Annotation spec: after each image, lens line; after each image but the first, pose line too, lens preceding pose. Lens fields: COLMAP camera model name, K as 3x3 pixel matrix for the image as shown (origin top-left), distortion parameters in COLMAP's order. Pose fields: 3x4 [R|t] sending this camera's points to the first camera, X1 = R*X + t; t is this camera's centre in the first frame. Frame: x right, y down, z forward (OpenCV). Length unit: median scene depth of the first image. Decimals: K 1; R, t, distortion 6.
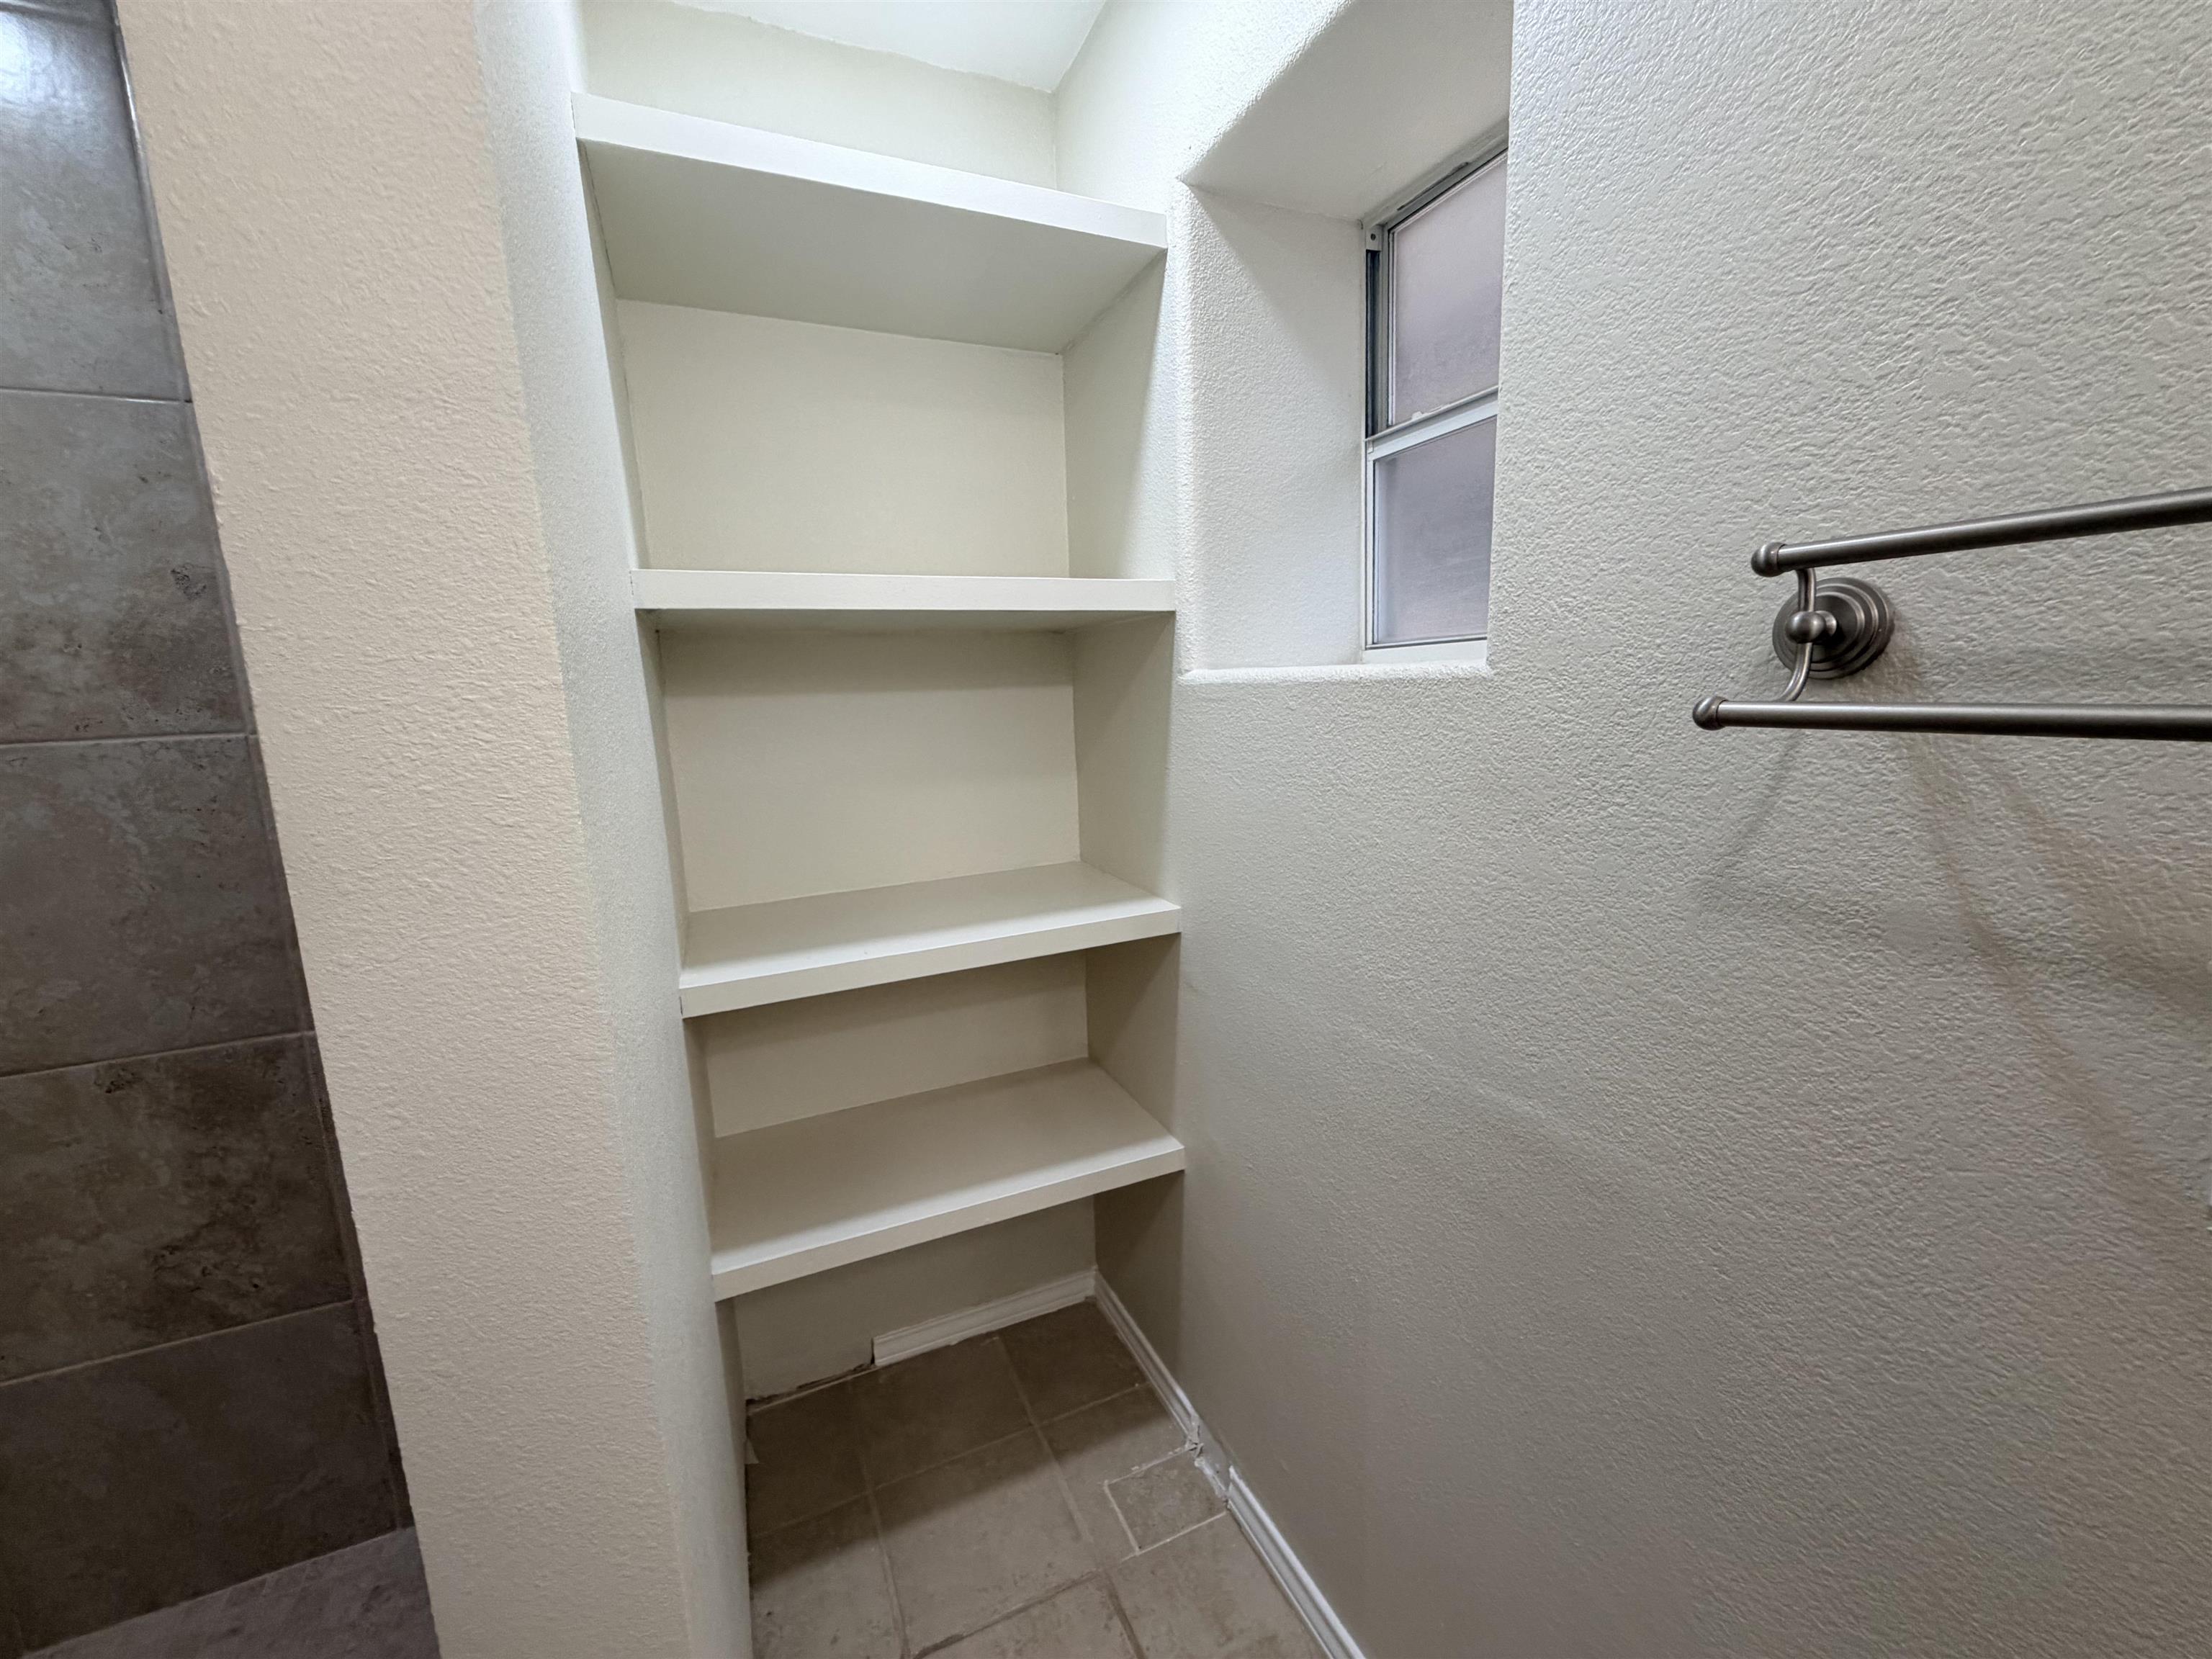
lens RADIAL K [[882.7, 0, 1099.8], [0, 882.7, 826.5], [0, 0, 1]] dist [0.000117, 0.000116]
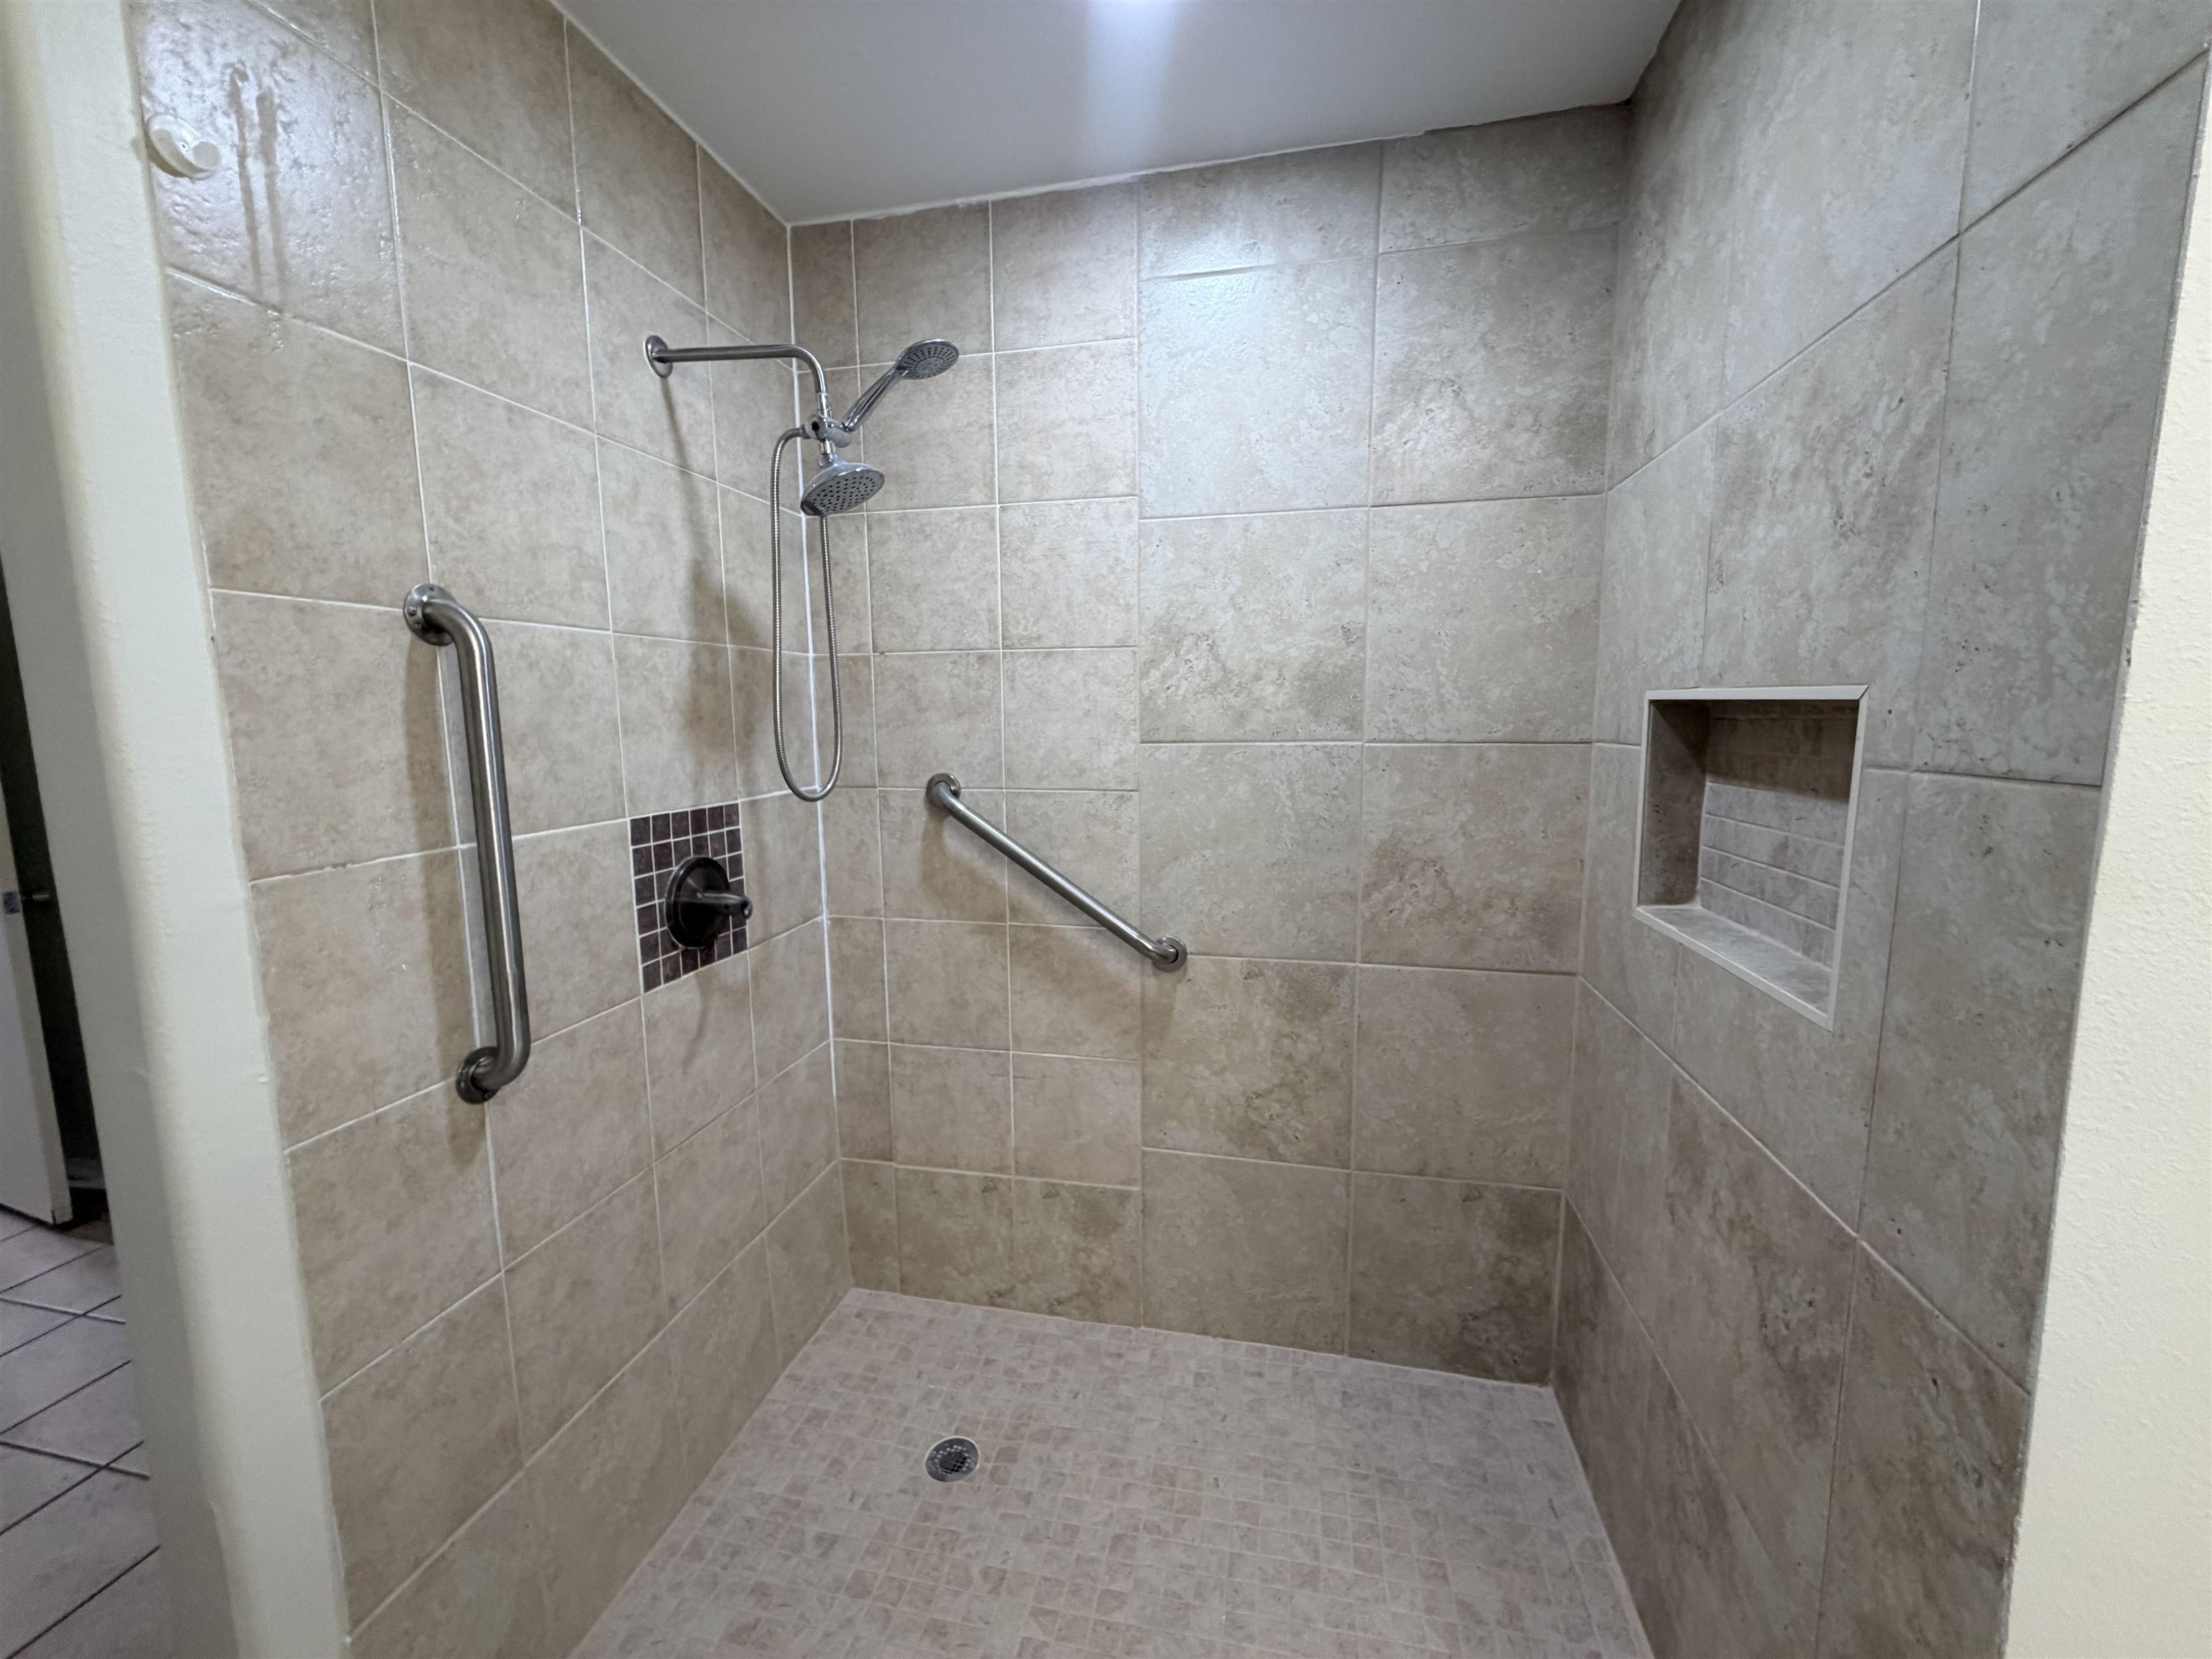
lens RADIAL K [[882.7, 0, 1099.8], [0, 882.7, 826.5], [0, 0, 1]] dist [0.000117, 0.000116]
pose [[0.802970, 0.105306, -0.586643, -0.476931], [-0.113759, 0.993252, 0.022587, 0.041677], [0.585062, 0.048599, 0.809531, -0.351837]]
